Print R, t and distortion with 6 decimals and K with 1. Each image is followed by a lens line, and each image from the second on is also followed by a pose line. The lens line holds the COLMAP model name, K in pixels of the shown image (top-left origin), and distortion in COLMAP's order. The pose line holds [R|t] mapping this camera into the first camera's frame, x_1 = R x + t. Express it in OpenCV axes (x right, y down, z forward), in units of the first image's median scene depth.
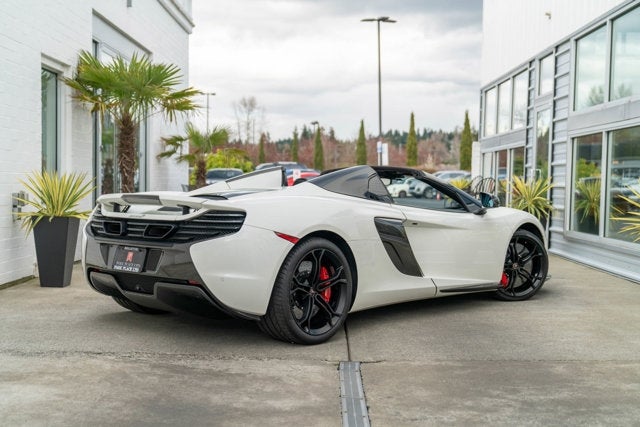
lens RADIAL K [[856.6, 0, 314.7], [0, 856.6, 211.3], [0, 0, 1]] dist [0.045008, 0.000000]
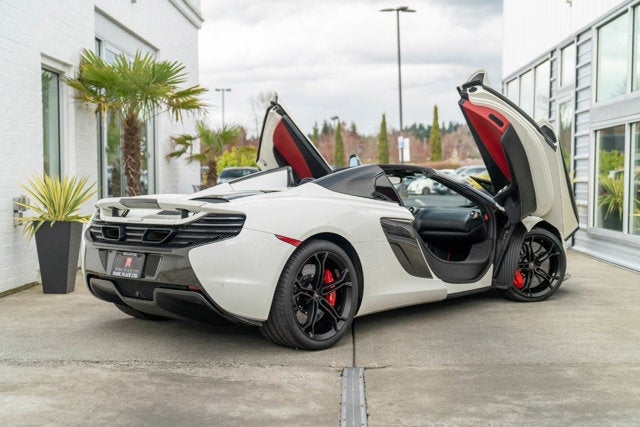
lens RADIAL K [[890.0, 0, 320.9], [0, 890.0, 215.0], [0, 0, 1]] dist [0.052310, 0.000000]
pose [[0.999689, -0.015159, -0.019784, 0.023358], [0.015284, 0.999864, 0.006162, -0.003617], [0.019688, -0.006463, 0.999785, -0.007738]]
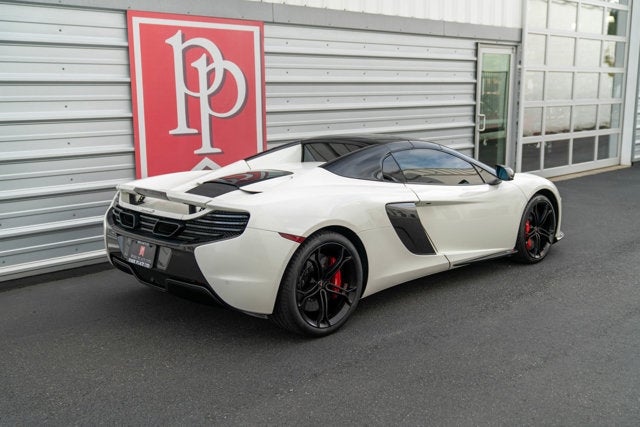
lens RADIAL K [[694.1, 0, 319.3], [0, 694.1, 225.6], [0, 0, 1]] dist [0.017832, 0.000000]
pose [[0.997627, -0.004564, -0.068703, 0.050698], [0.014661, 0.989001, 0.147184, -0.094378], [0.067276, -0.147842, 0.986720, 0.202666]]
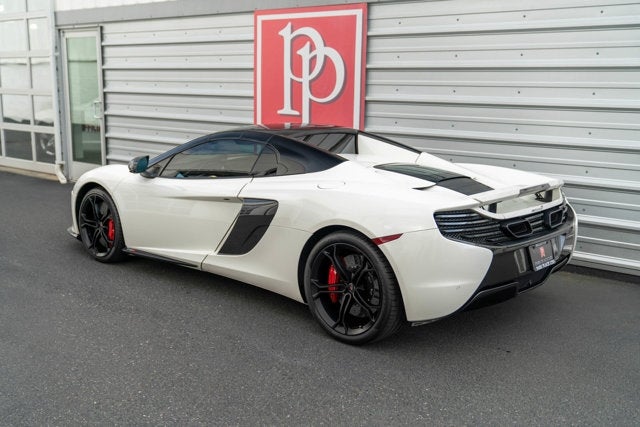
lens RADIAL K [[747.1, 0, 316.2], [0, 747.1, 216.4], [0, 0, 1]] dist [0.044850, 0.000000]
pose [[0.024160, 0.173461, -0.984544, 1.180590], [-0.053499, 0.983645, 0.171990, -0.135144], [0.998276, 0.048516, 0.033045, 1.392525]]
